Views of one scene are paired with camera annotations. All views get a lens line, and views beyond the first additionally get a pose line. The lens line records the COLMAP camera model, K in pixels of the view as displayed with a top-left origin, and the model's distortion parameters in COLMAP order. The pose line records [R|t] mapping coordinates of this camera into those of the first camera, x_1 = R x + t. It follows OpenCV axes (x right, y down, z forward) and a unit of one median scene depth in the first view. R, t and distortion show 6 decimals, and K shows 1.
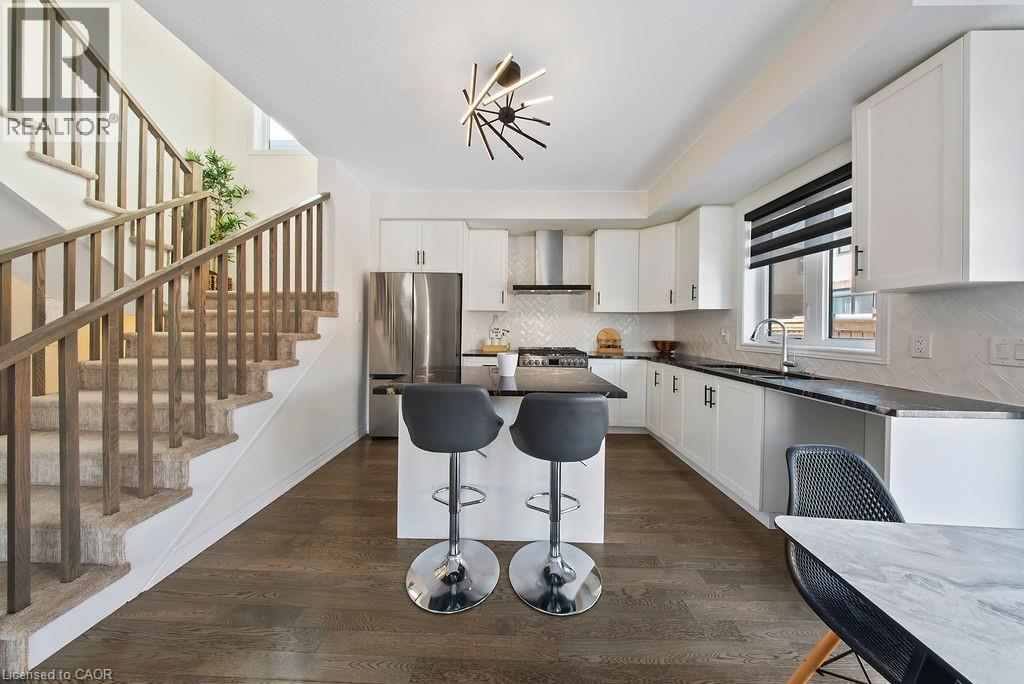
lens RADIAL K [[308.0, 0, 515.4], [0, 308.0, 329.8], [0, 0, 1]] dist [-0.000478, -0.000034]
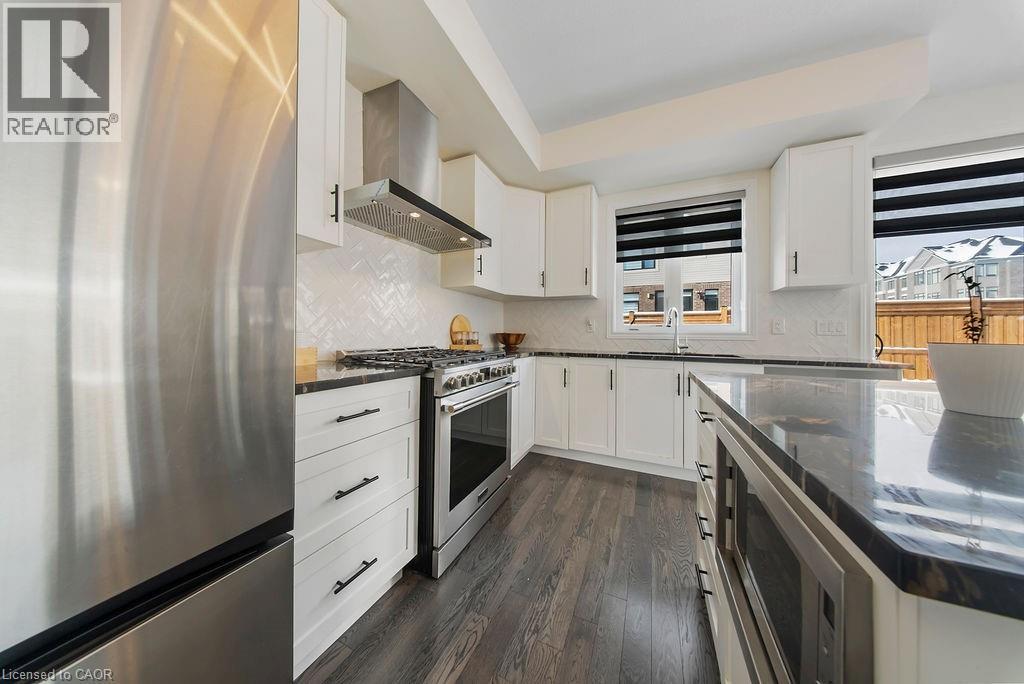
lens RADIAL K [[300.7, 0, 512.5], [0, 300.7, 334.2], [0, 0, 1]] dist [-0.001514, -0.000218]
pose [[0.408482, -0.008247, 0.912729, -0.325208], [-0.000488, 0.999957, 0.009254, 0.041011], [-0.912766, -0.004226, 0.408460, 0.841354]]
